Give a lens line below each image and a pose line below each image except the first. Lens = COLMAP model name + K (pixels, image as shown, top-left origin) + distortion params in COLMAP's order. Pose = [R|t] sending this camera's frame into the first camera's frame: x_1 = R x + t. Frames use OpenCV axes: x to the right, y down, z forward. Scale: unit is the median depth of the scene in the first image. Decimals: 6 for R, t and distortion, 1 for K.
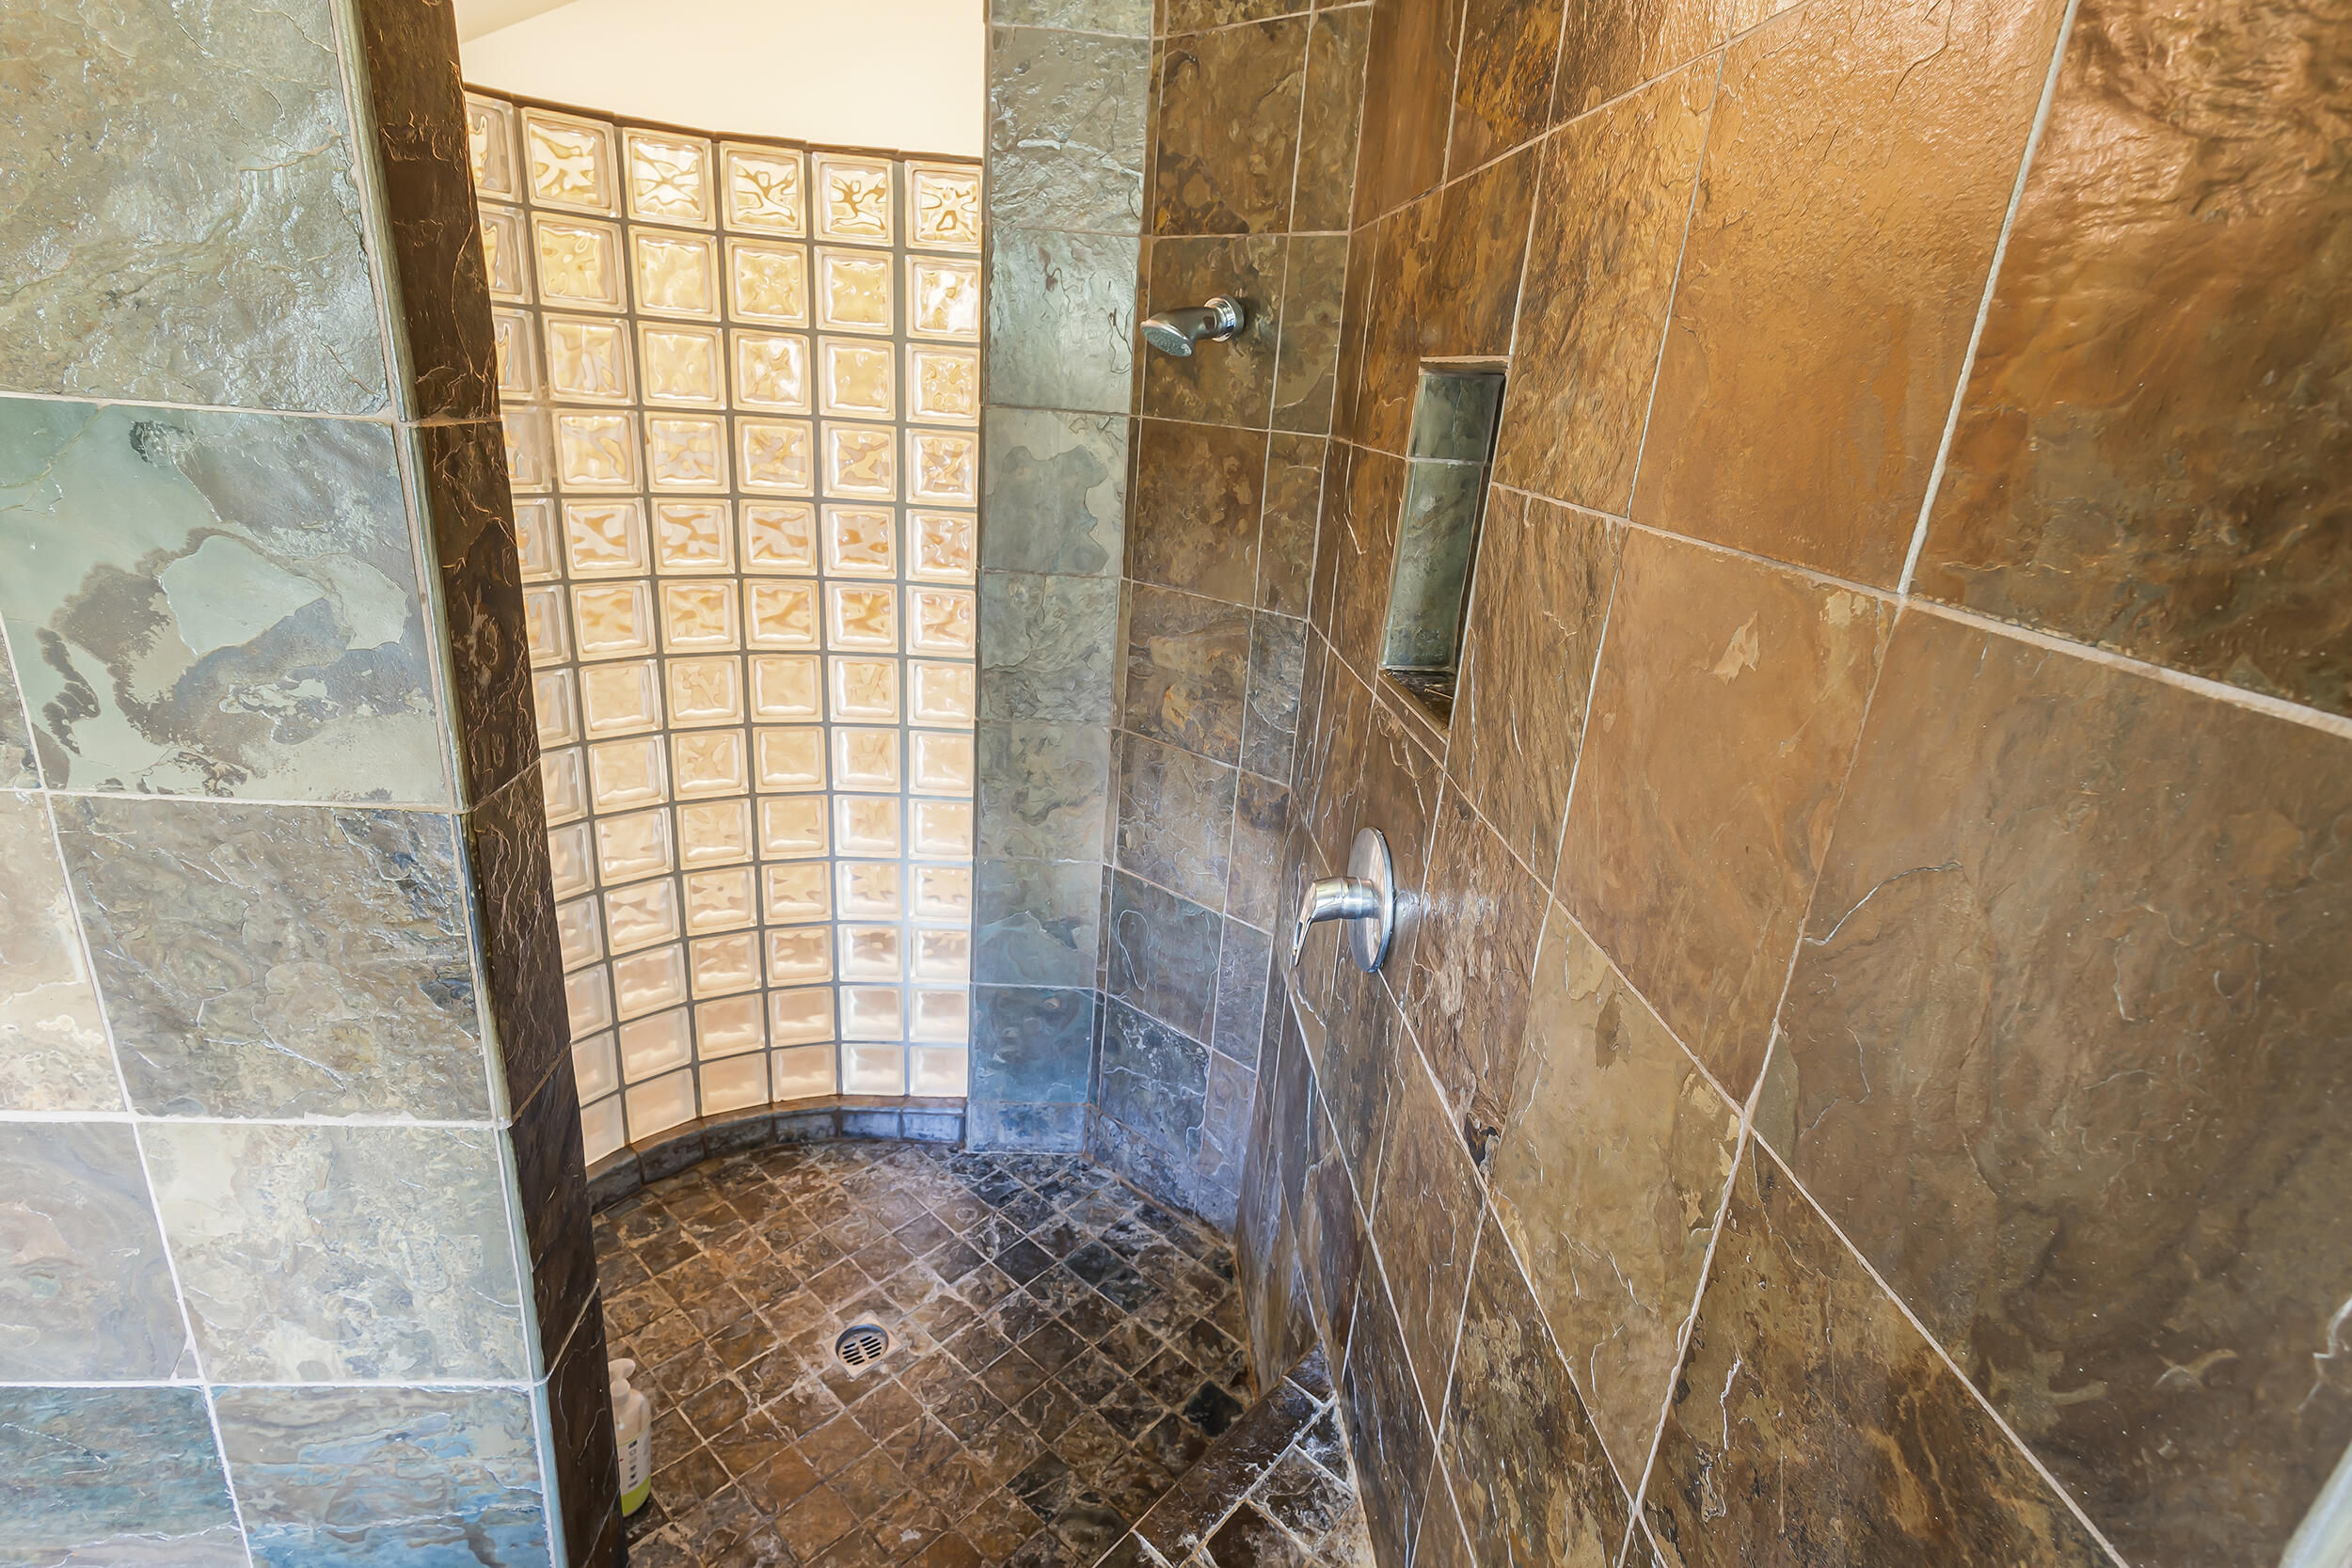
lens RADIAL K [[1150.6, 0, 1191.3], [0, 1150.6, 776.0], [0, 0, 1]] dist [-0.004022, 0.003255]
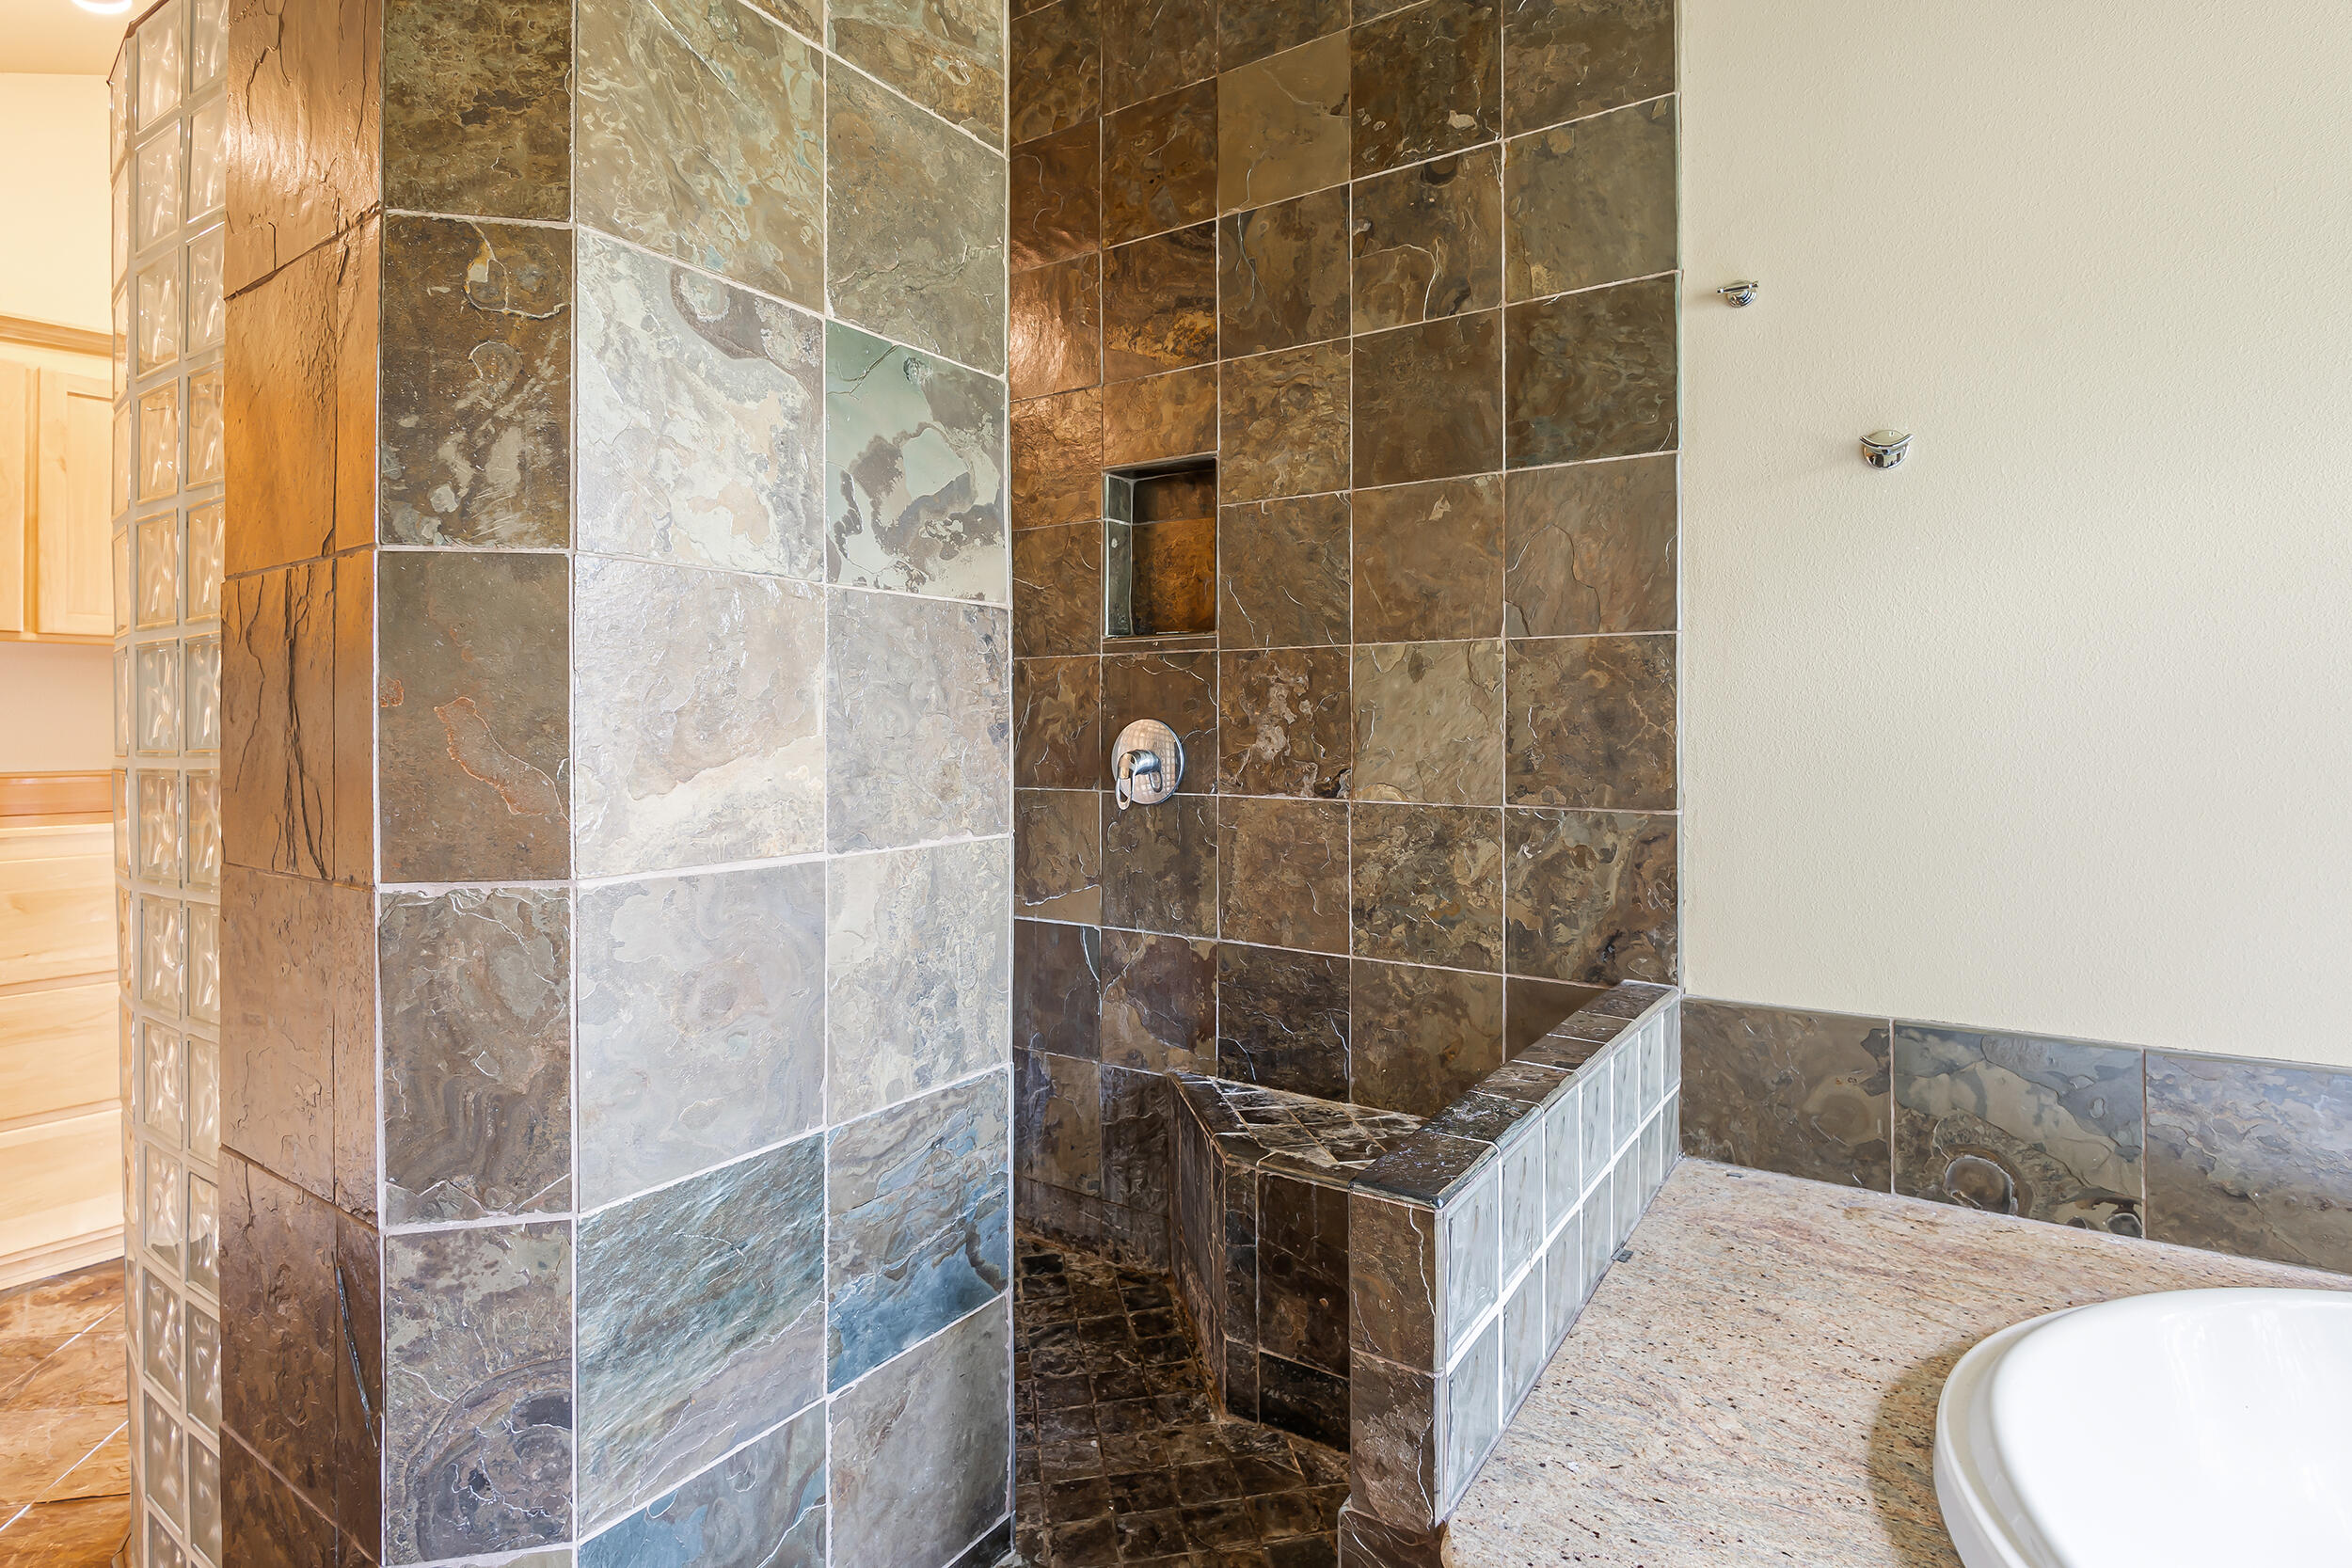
lens RADIAL K [[1150.6, 0, 1157.5], [0, 1150.6, 714.1], [0, 0, 1]] dist [-0.004022, 0.003255]
pose [[0.623373, -0.067389, 0.779015, -1.783814], [0.301887, 0.939774, -0.160276, 0.494549], [-0.721298, 0.335086, 0.606174, -0.097301]]
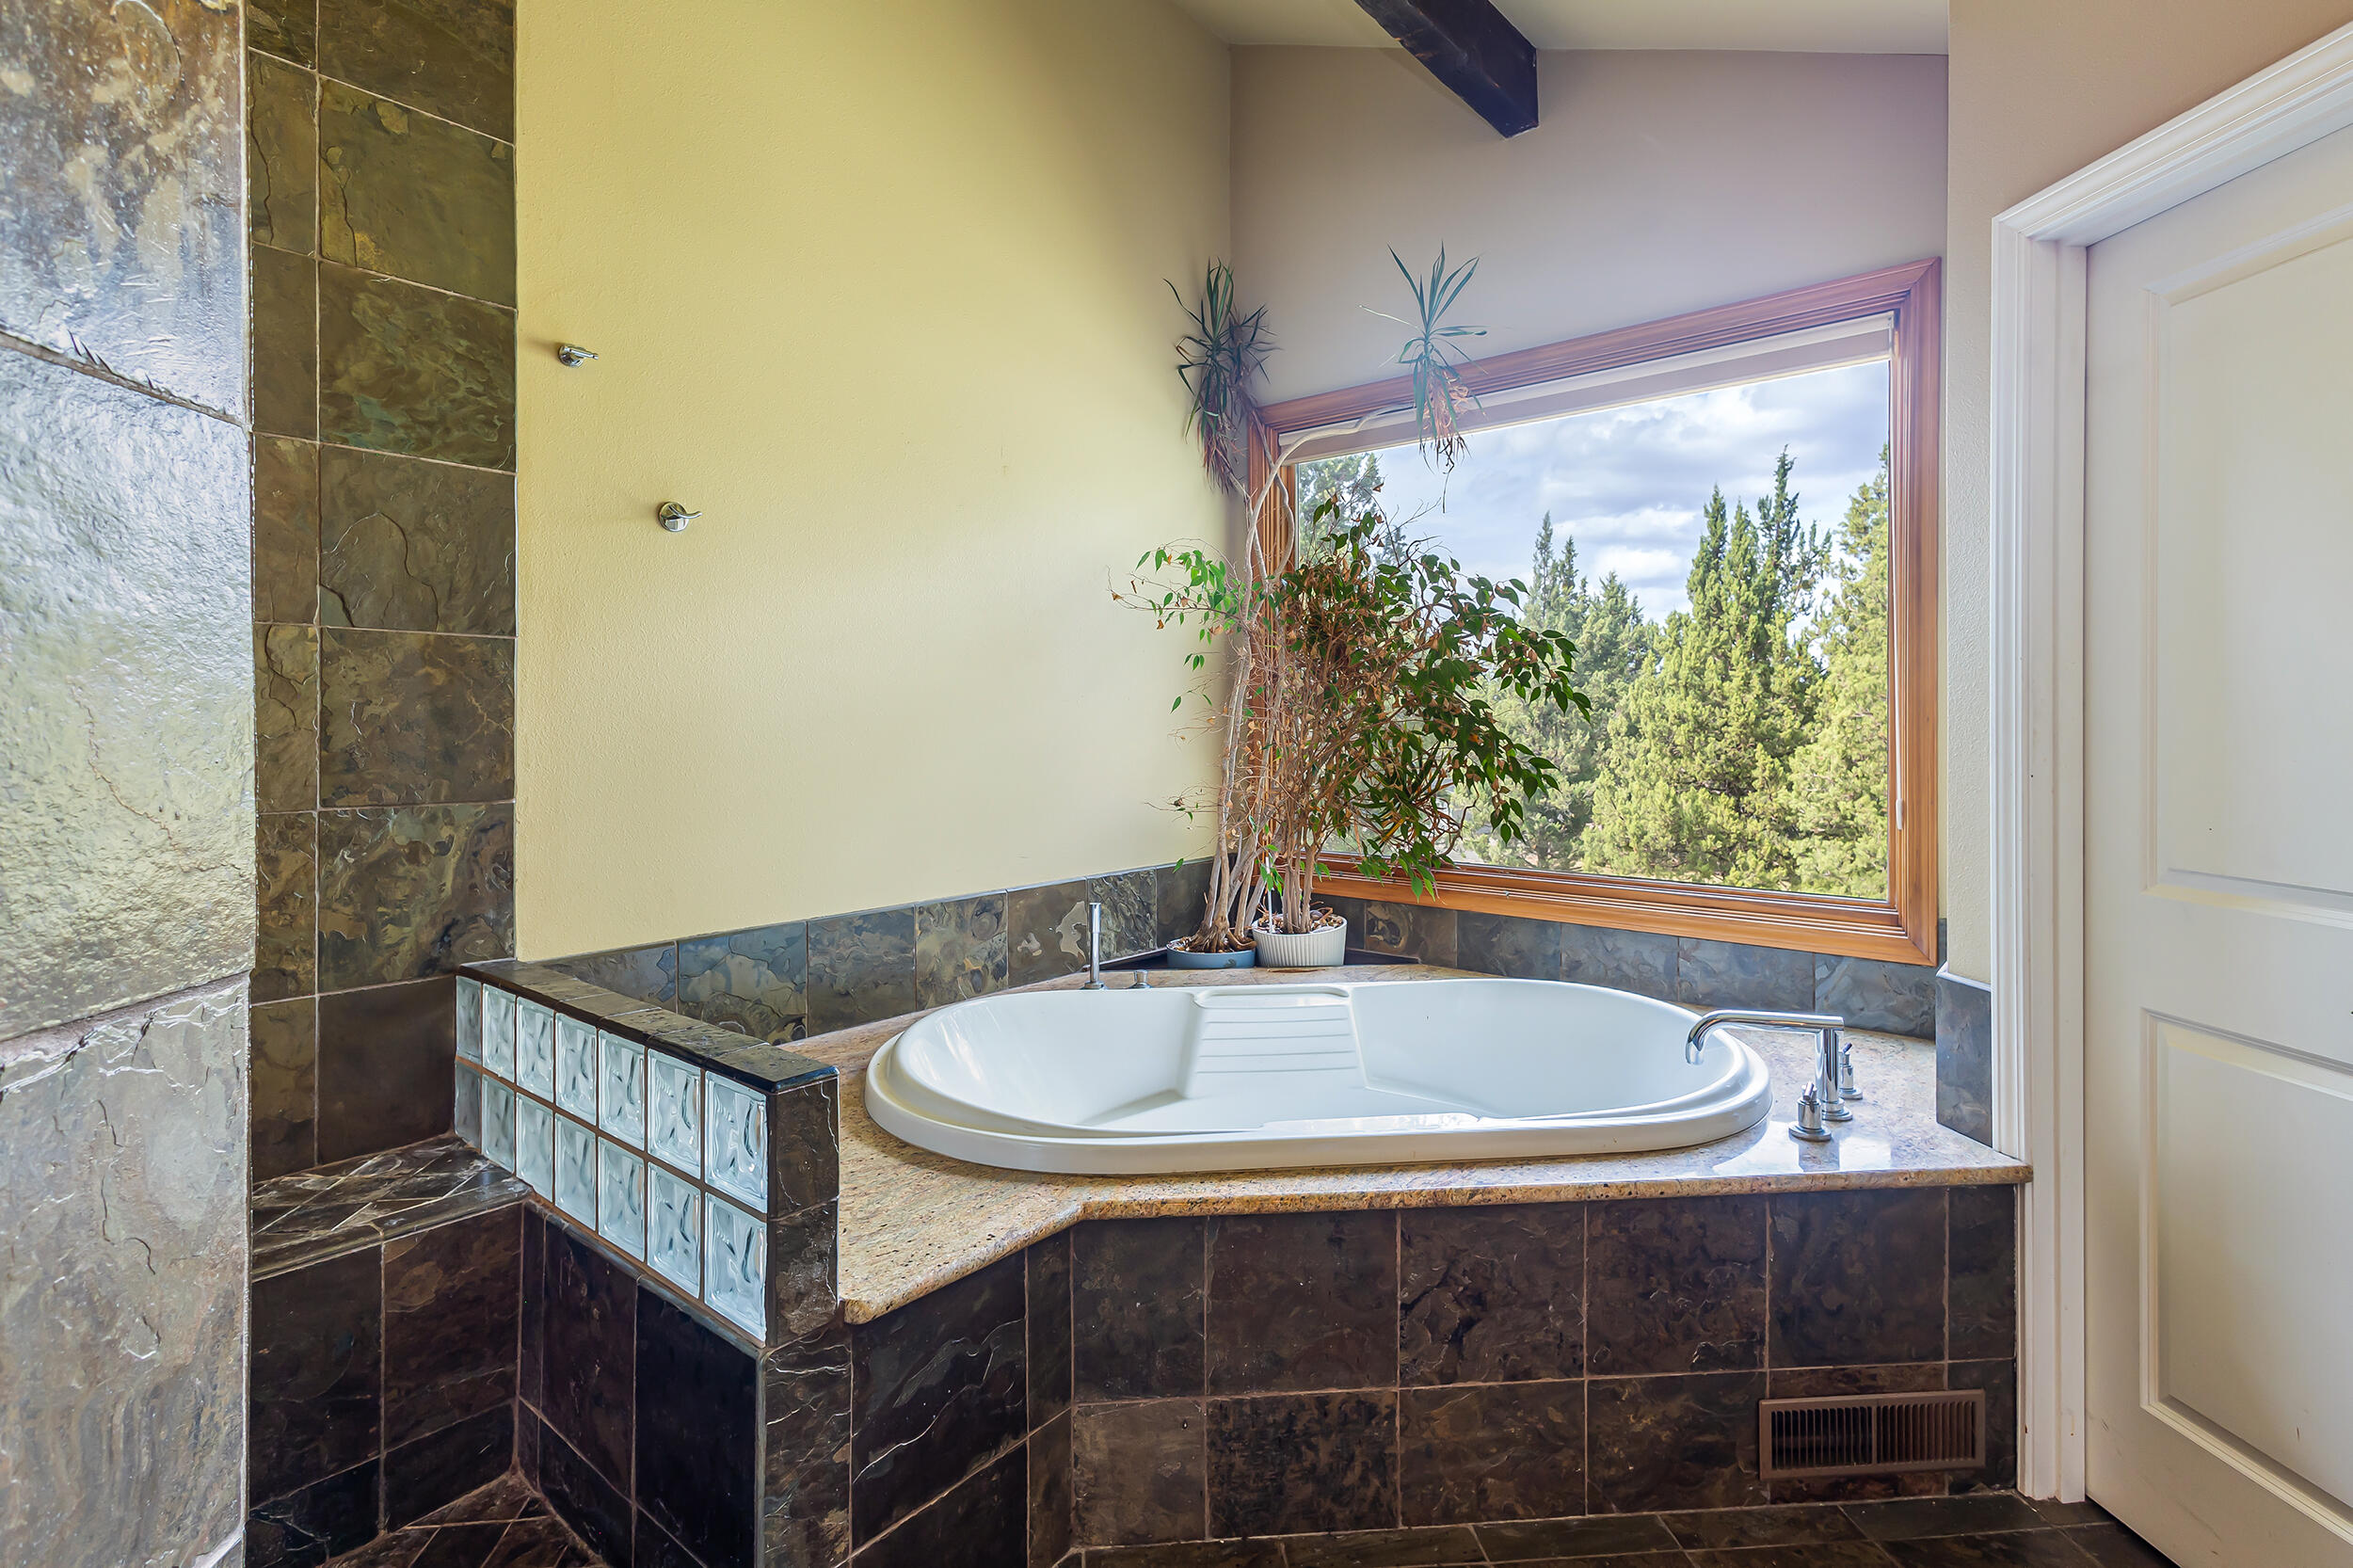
lens RADIAL K [[1113.4, 0, 1189.0], [0, 1113.4, 718.4], [0, 0, 1]] dist [0.013448, 0.001576]
pose [[-0.704291, -0.072549, 0.706195, -2.122283], [0.178722, 0.944605, 0.275282, 0.071560], [-0.687046, 0.320092, -0.652310, 1.049680]]
